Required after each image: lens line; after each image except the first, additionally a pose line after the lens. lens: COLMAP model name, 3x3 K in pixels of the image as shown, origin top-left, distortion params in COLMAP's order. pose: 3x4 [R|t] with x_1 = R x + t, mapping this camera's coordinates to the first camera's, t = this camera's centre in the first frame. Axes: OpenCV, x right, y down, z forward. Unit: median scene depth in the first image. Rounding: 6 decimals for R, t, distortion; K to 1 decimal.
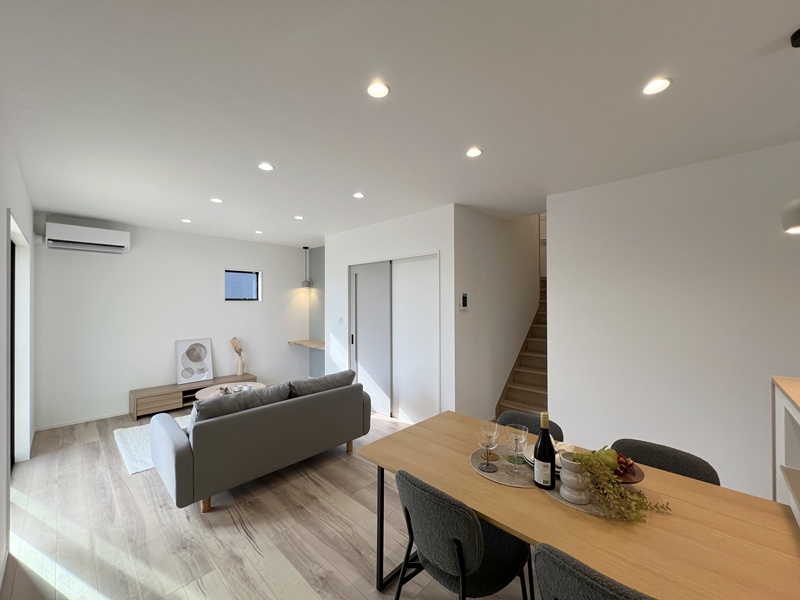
lens RADIAL K [[319.7, 0, 401.2], [0, 319.7, 299.4], [0, 0, 1]] dist [0.000017, 0.000157]
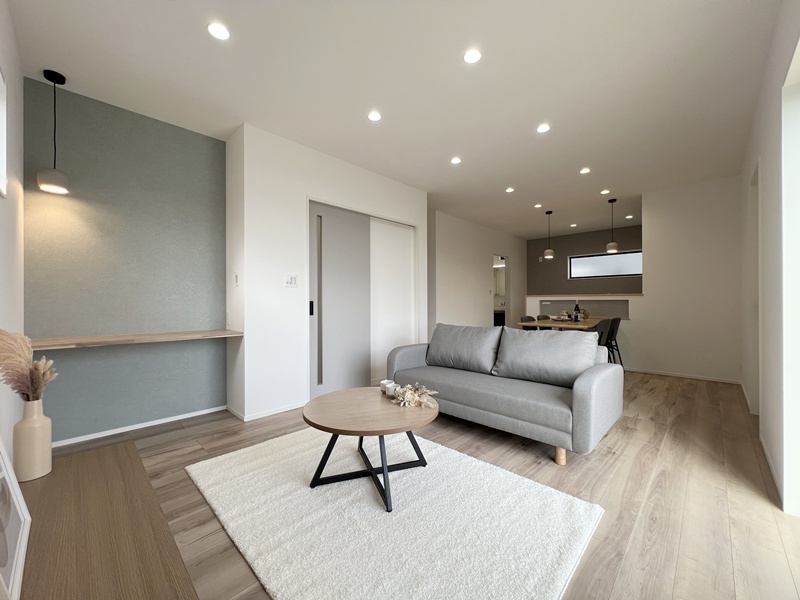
lens RADIAL K [[319.7, 0, 400.3], [0, 319.7, 301.4], [0, 0, 1]] dist [0.000017, 0.000157]
pose [[0.012761, 0.006124, 0.999900, -1.421198], [-0.003969, 0.999974, -0.006074, 0.192922], [-0.999911, -0.003891, 0.012785, 1.360113]]
